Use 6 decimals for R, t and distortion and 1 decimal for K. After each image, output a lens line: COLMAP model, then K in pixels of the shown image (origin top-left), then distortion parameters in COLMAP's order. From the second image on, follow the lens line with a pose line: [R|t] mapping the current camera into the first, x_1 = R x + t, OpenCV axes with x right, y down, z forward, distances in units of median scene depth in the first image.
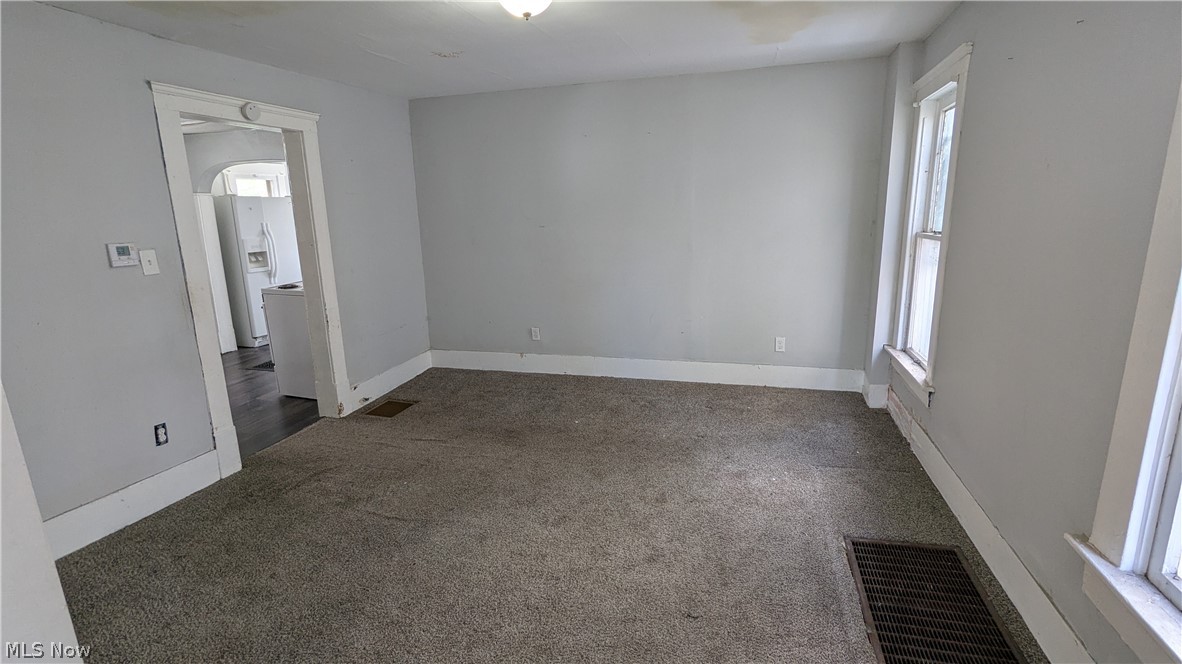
lens RADIAL K [[556.7, 0, 591.0], [0, 556.7, 332.0], [0, 0, 1]] dist [-0.001301, -0.000298]
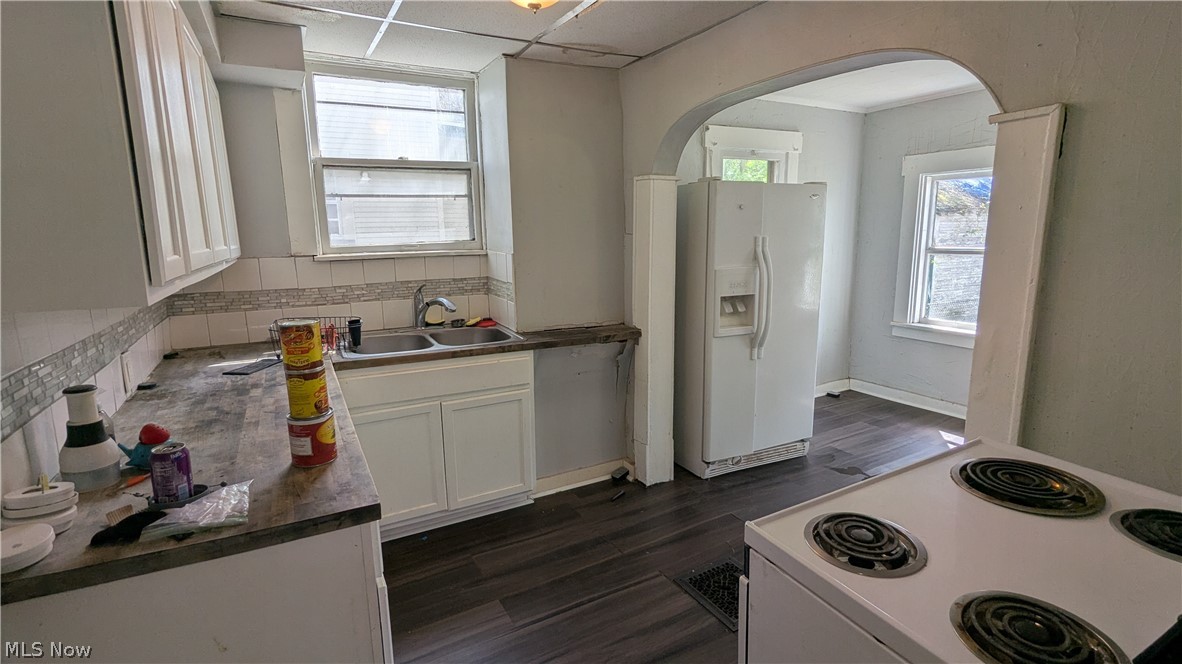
lens RADIAL K [[556.7, 0, 591.0], [0, 556.7, 332.0], [0, 0, 1]] dist [-0.001301, -0.000298]
pose [[0.719162, 0.138176, -0.680965, -0.352757], [-0.151419, 0.987640, 0.040491, -0.111615], [0.678143, 0.073992, 0.731196, 0.552986]]
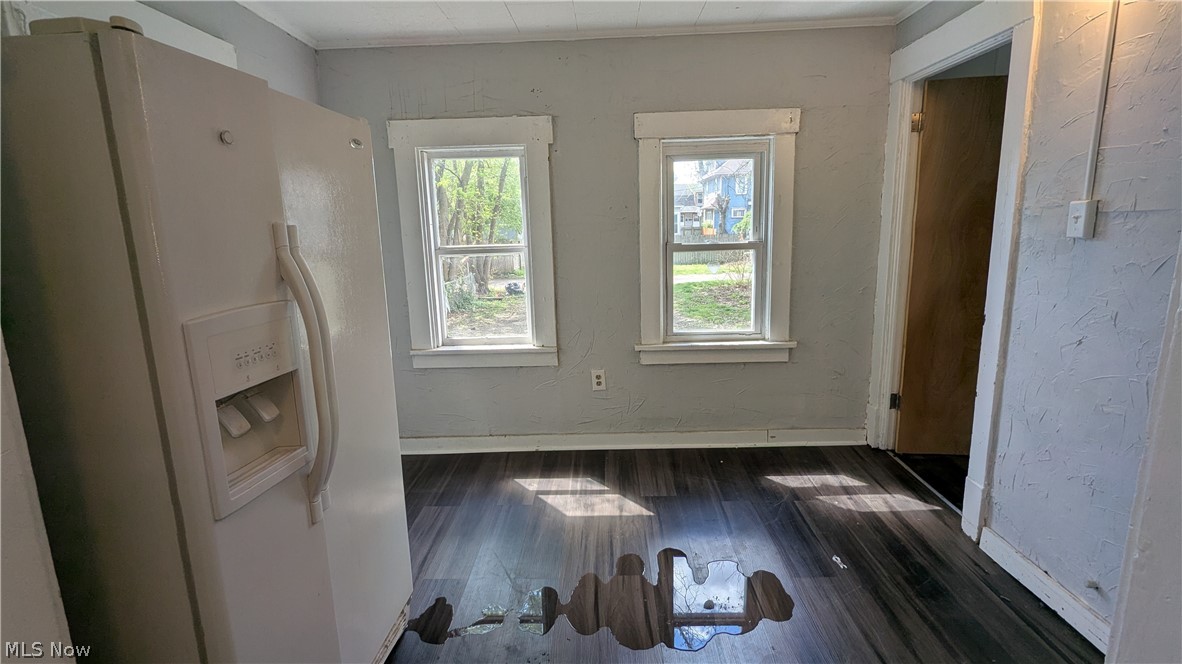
lens RADIAL K [[556.7, 0, 591.0], [0, 556.7, 332.0], [0, 0, 1]] dist [-0.001301, -0.000298]
pose [[0.963249, -0.051659, 0.263597, -0.540687], [0.060603, 0.997826, -0.025906, -0.148449], [-0.261685, 0.040928, 0.964285, 0.793644]]
